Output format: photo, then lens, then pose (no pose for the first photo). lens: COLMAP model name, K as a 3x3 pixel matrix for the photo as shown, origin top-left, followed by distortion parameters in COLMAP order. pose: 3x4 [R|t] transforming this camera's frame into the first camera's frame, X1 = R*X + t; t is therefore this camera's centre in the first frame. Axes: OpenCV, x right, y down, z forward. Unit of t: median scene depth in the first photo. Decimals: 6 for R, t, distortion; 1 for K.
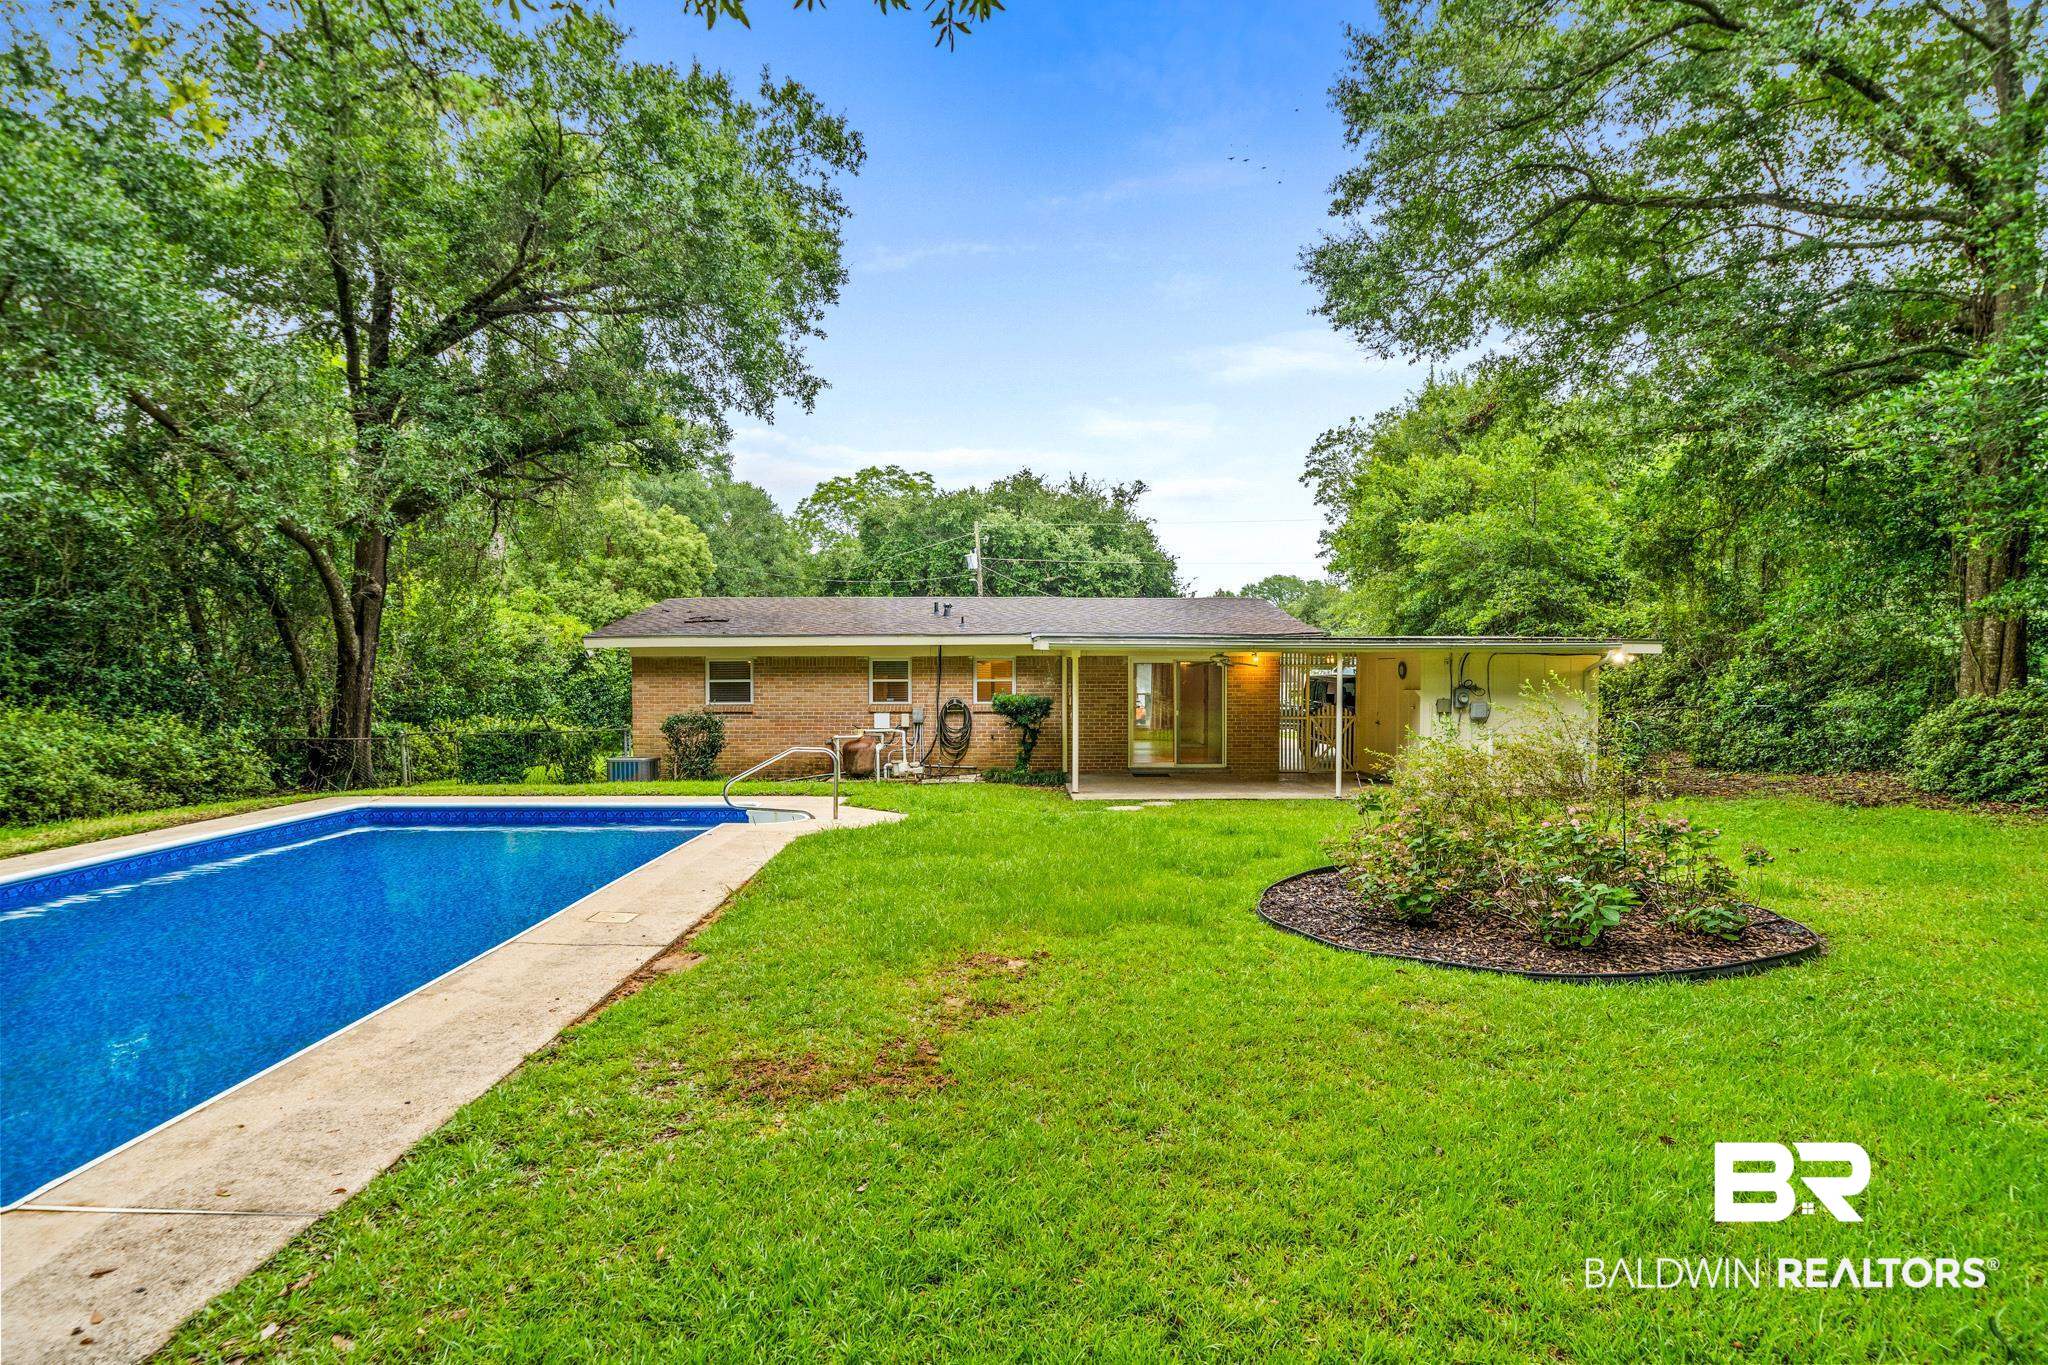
lens RADIAL K [[1054.2, 0, 1024.0], [0, 1054.2, 682.5], [0, 0, 1]] dist [0.001321, 0.000177]
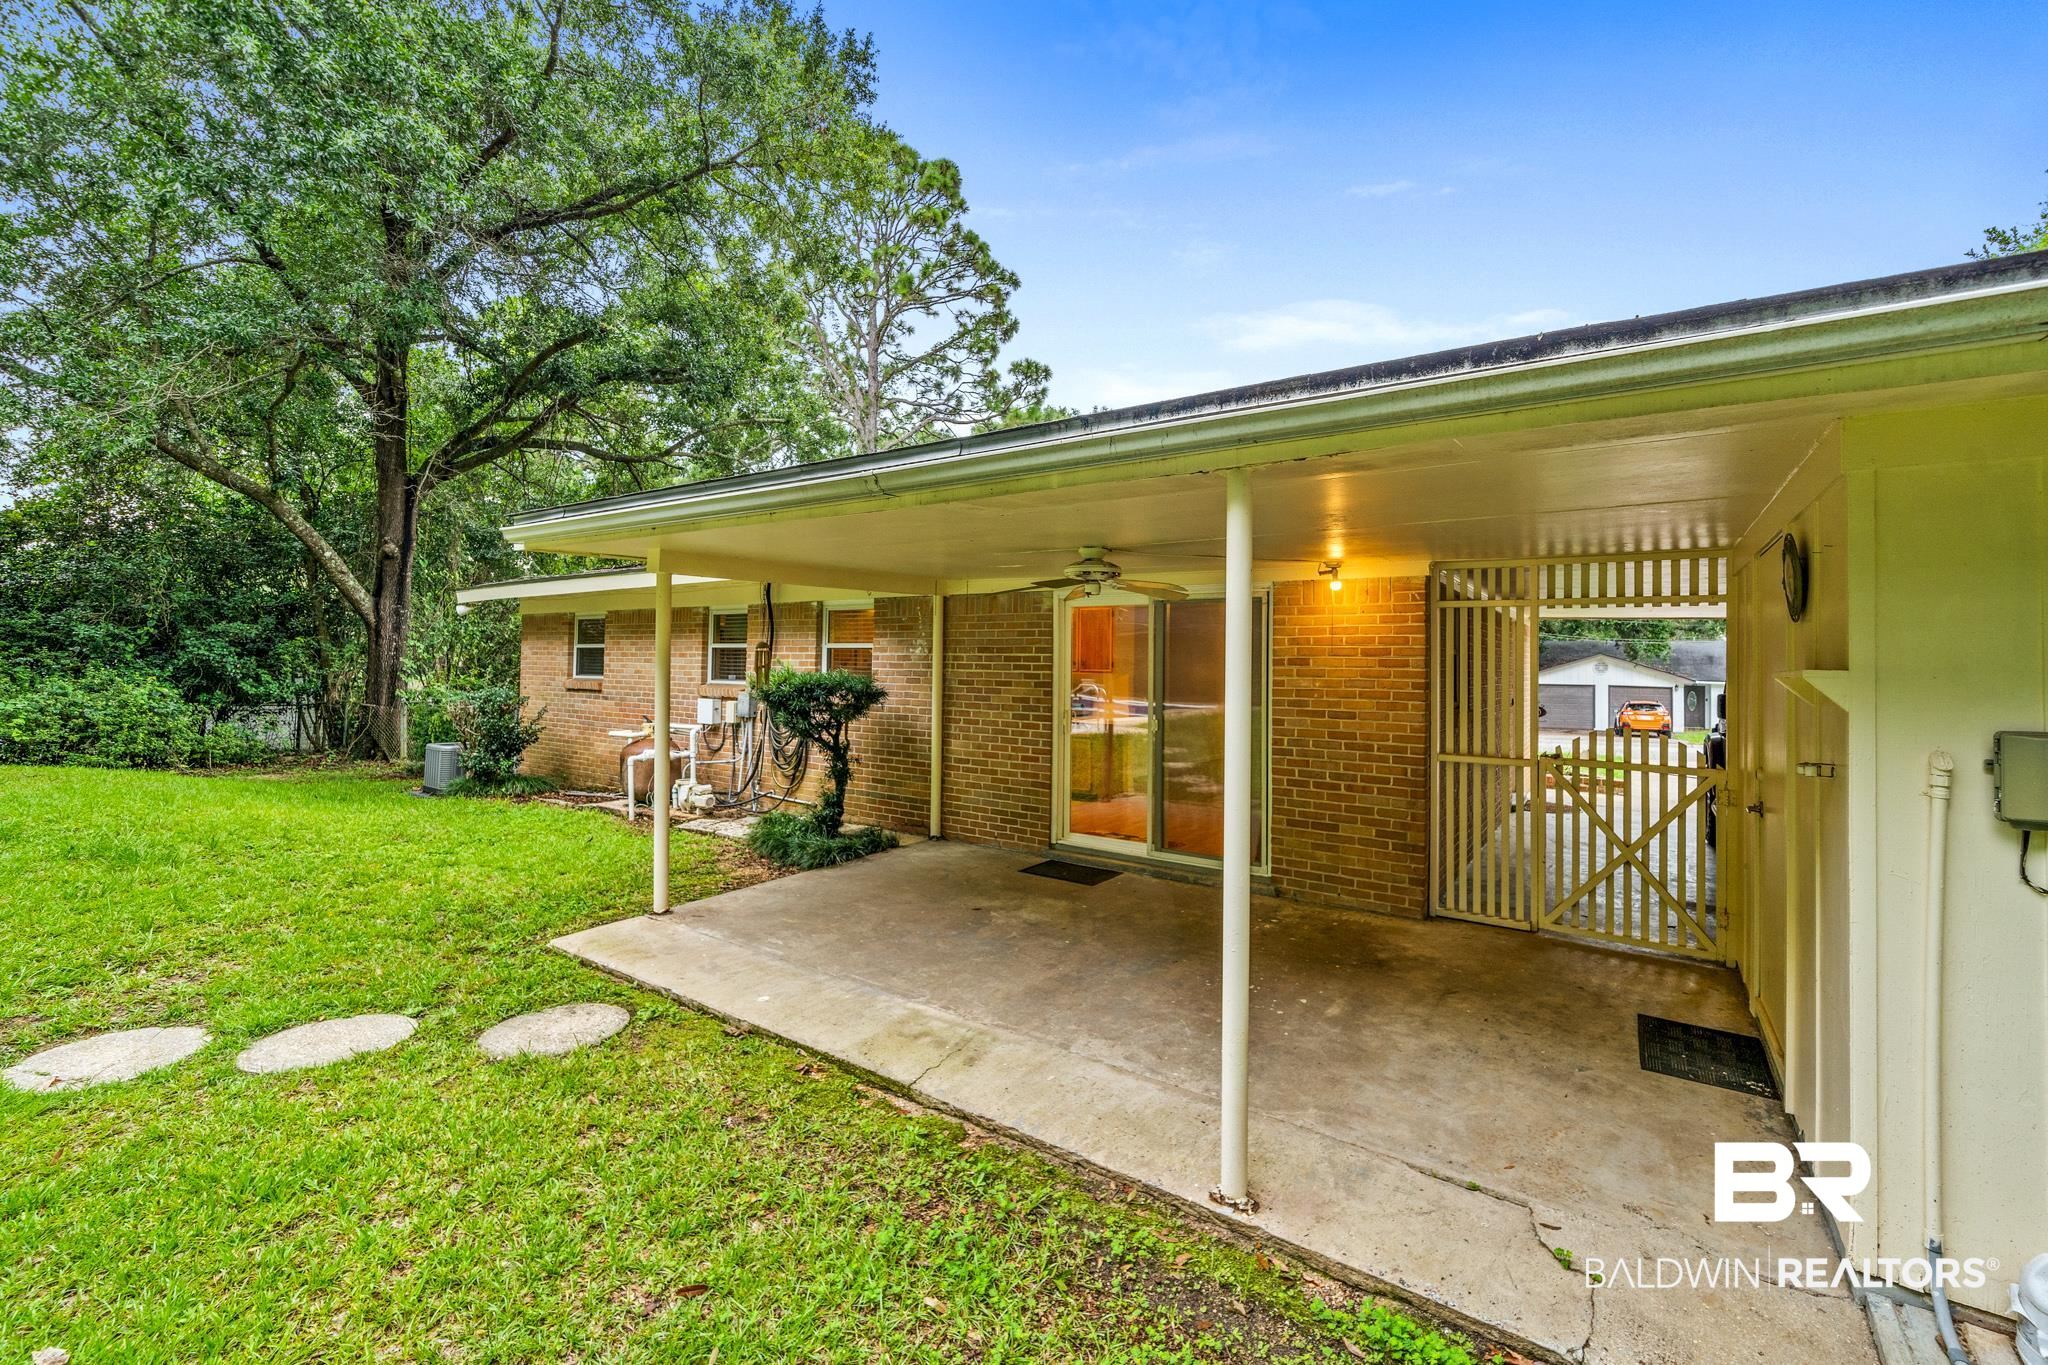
lens RADIAL K [[841.1, 0, 1019.5], [0, 841.1, 641.5], [0, 0, 1]] dist [-0.000316, -0.000062]
pose [[0.811198, -0.003304, -0.584762, 0.298846], [-0.014830, 0.999546, -0.026221, 0.005807], [0.584583, 0.029943, 0.810781, 0.700613]]
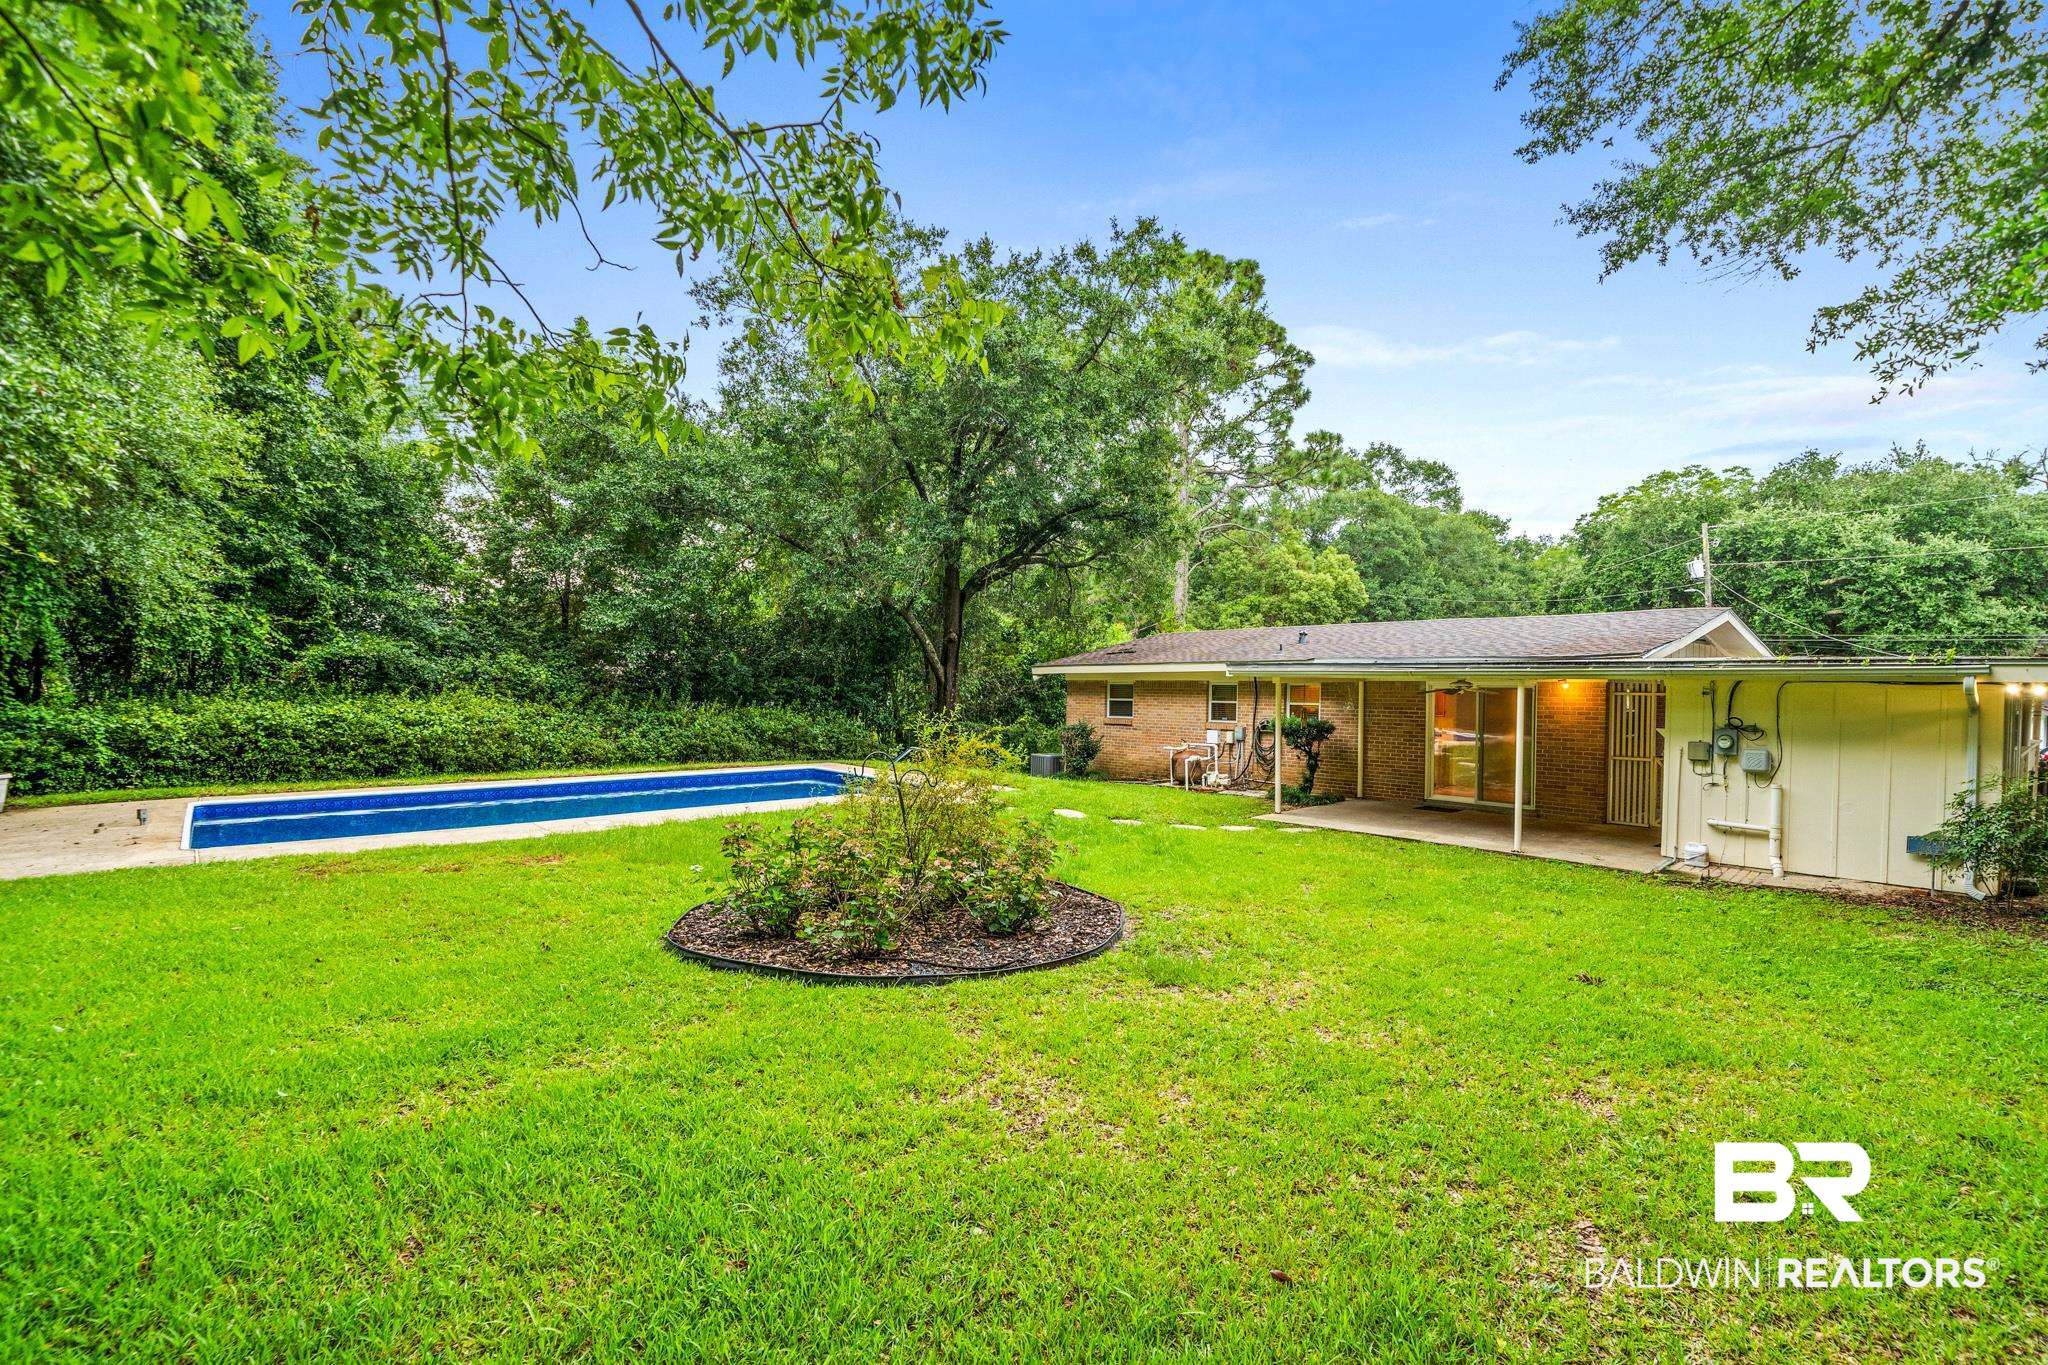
lens RADIAL K [[937.2, 0, 1033.1], [0, 937.2, 689.3], [0, 0, 1]] dist [-0.000681, -0.000016]
pose [[0.654693, 0.011319, -0.755810, 0.510104], [-0.016799, 0.999859, 0.000421, -0.012729], [0.755708, 0.012421, 0.654791, 0.173614]]
